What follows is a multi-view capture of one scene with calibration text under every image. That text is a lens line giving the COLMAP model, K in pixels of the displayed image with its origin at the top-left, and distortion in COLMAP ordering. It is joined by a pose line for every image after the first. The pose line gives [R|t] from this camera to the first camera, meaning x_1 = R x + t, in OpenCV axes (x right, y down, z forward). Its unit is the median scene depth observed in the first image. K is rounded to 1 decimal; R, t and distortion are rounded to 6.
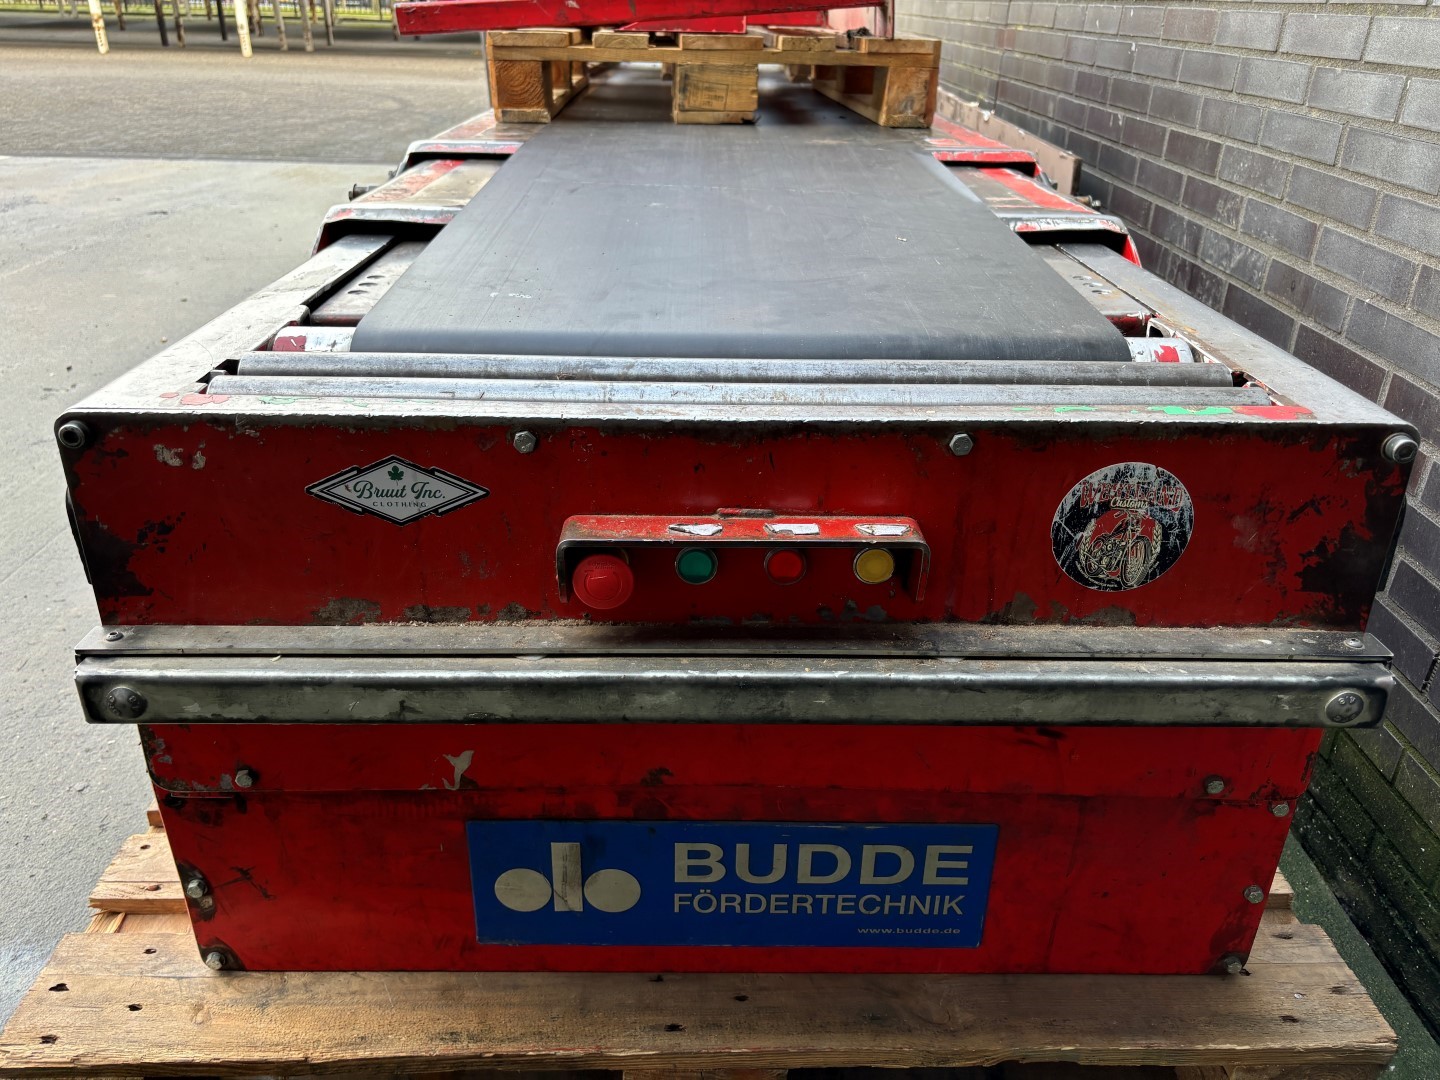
lens RADIAL K [[1098.3, 0, 720.0], [0, 1098.3, 540.0], [0, 0, 1]] dist [0.036146, -0.052399]
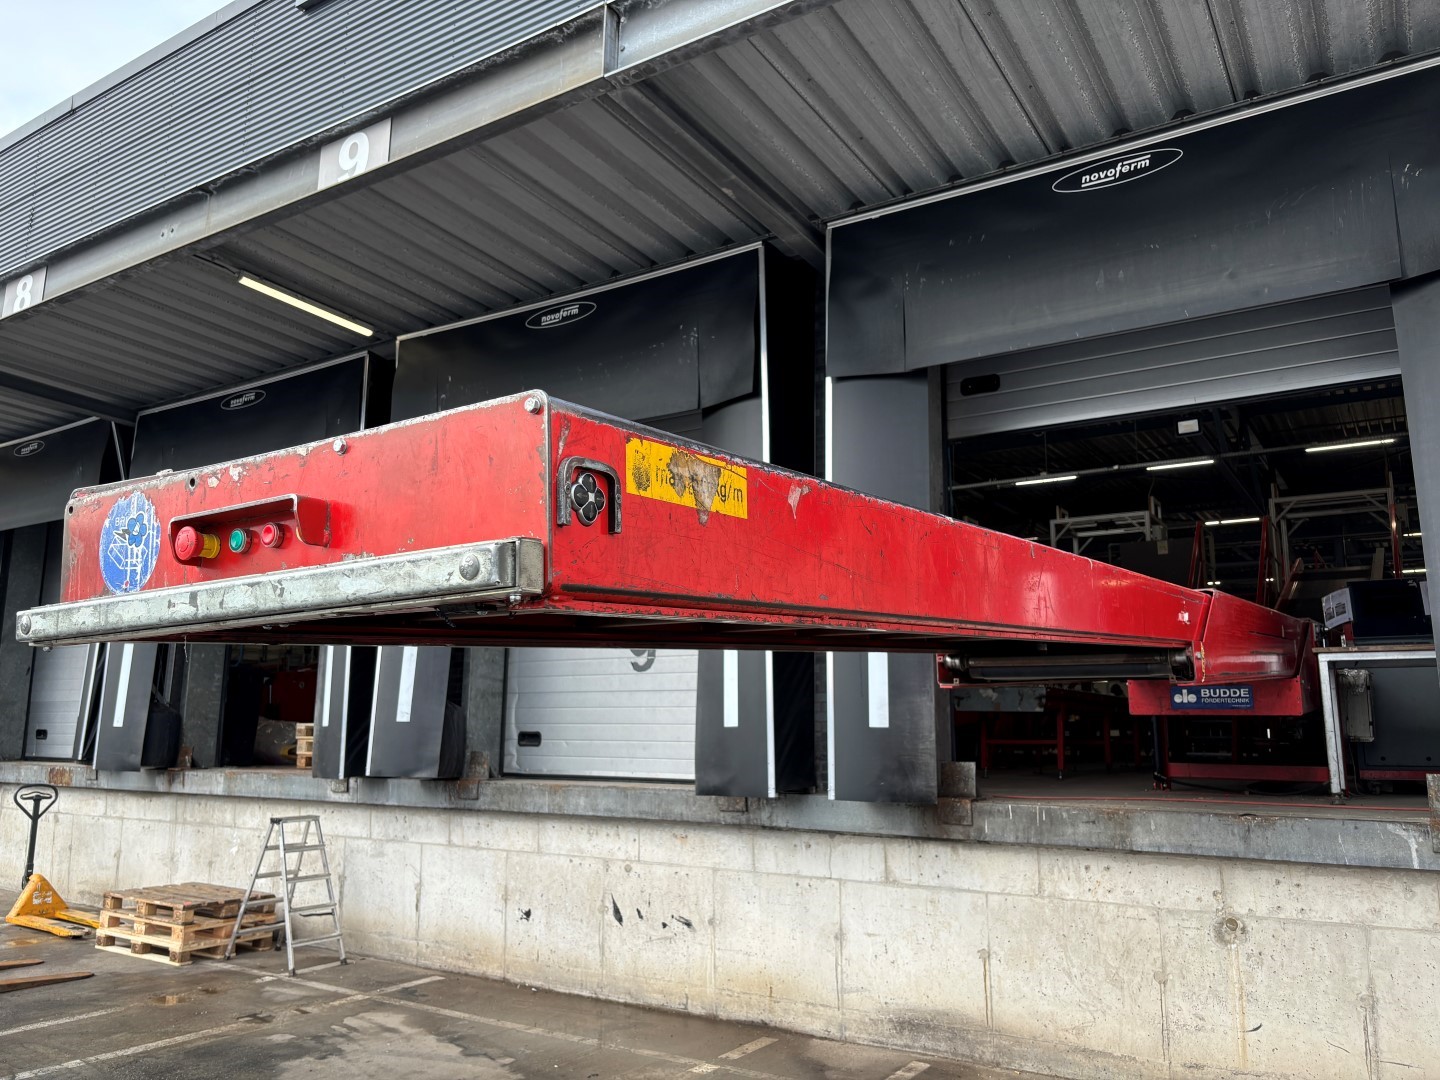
lens RADIAL K [[1094.2, 0, 719.6], [0, 1094.2, 549.2], [0, 0, 1]] dist [0.041071, -0.000380]
pose [[0.838753, -0.104604, -0.534370, 1.246913], [-0.224499, 0.827649, -0.514390, 3.872194], [0.496078, 0.551411, 0.670710, -5.791733]]
